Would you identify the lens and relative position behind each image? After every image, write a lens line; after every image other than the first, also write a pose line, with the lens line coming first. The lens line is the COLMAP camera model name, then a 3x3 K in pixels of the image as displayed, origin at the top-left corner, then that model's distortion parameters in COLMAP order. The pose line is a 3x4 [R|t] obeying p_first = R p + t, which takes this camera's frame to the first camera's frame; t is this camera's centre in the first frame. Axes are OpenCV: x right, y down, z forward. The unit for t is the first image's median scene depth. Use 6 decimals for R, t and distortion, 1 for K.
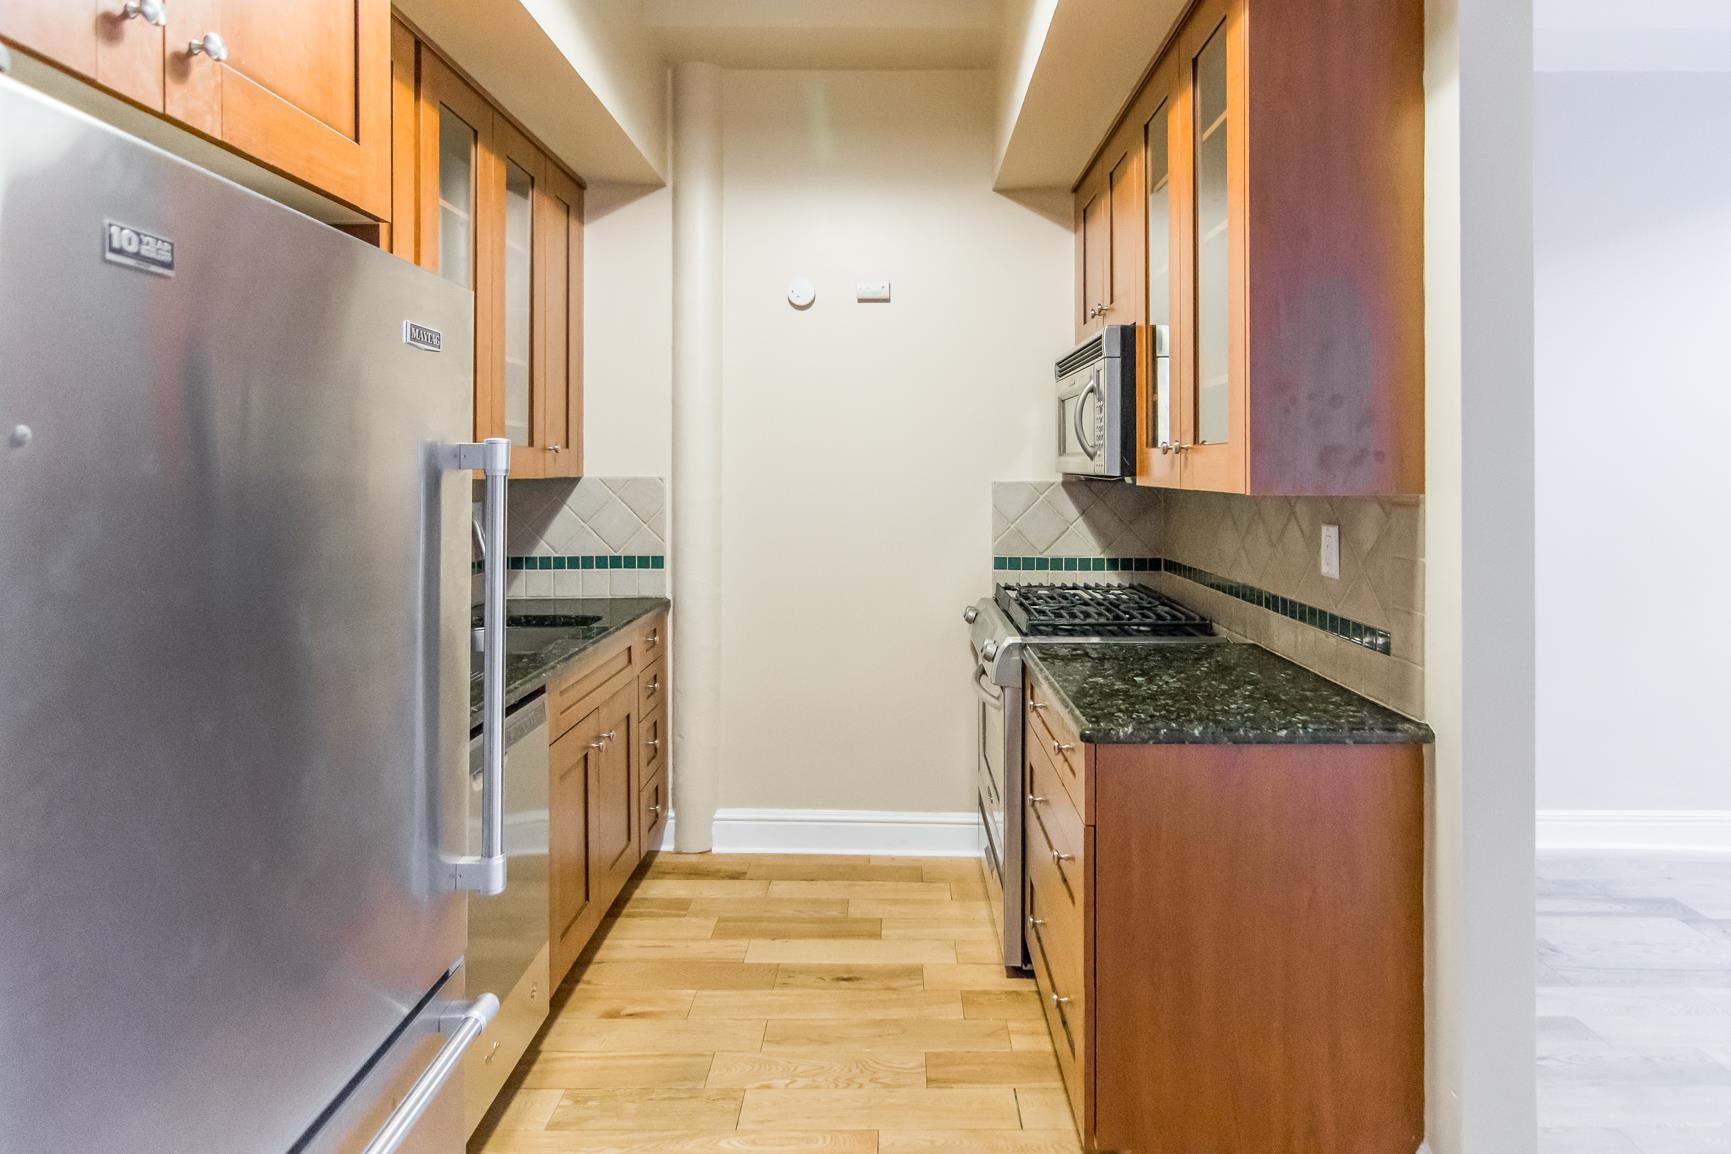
lens RADIAL K [[891.5, 0, 900.8], [0, 891.5, 466.6], [0, 0, 1]] dist [-0.004055, -0.000875]
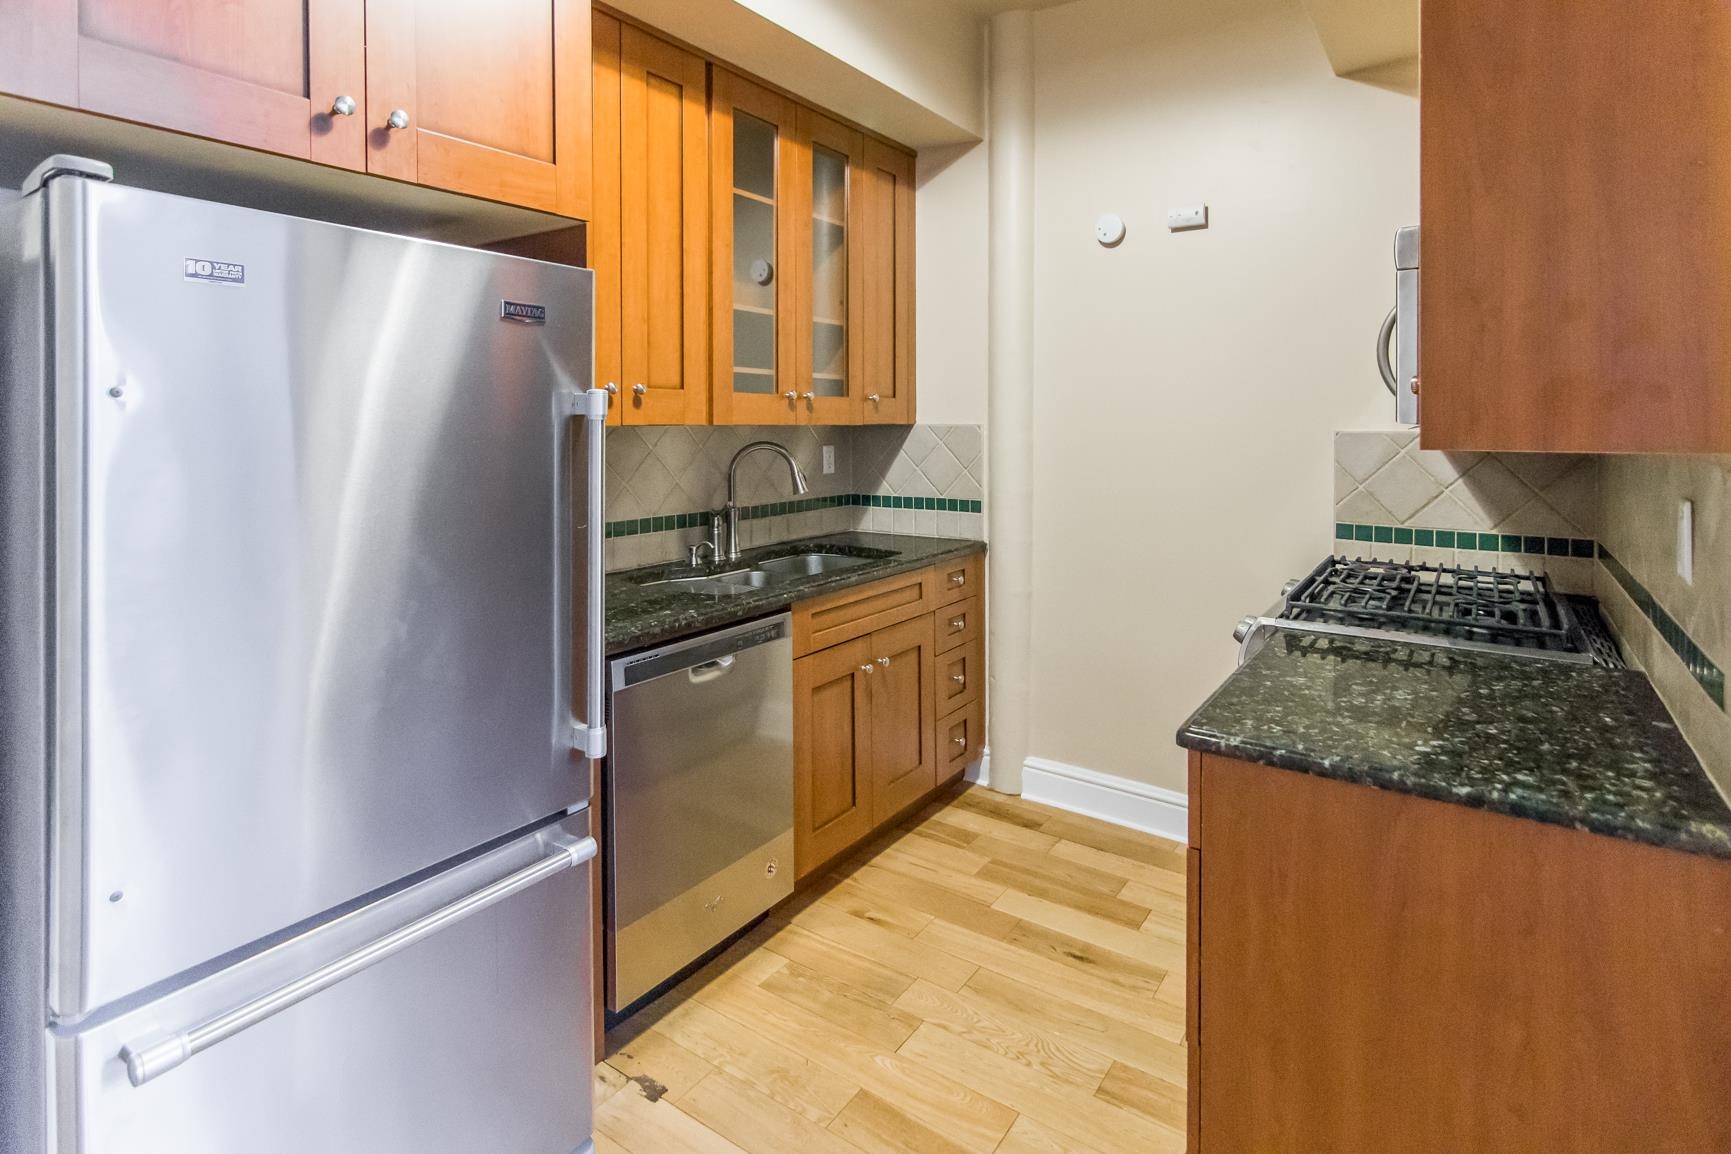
lens RADIAL K [[890.0, 0, 871.8], [0, 890.0, 428.9], [0, 0, 1]] dist [0.000468, -0.000357]
pose [[0.821145, 0.006867, -0.570678, 0.235006], [0.001030, 0.999908, 0.013515, 0.002838], [0.570718, -0.011685, 0.821063, 0.086699]]
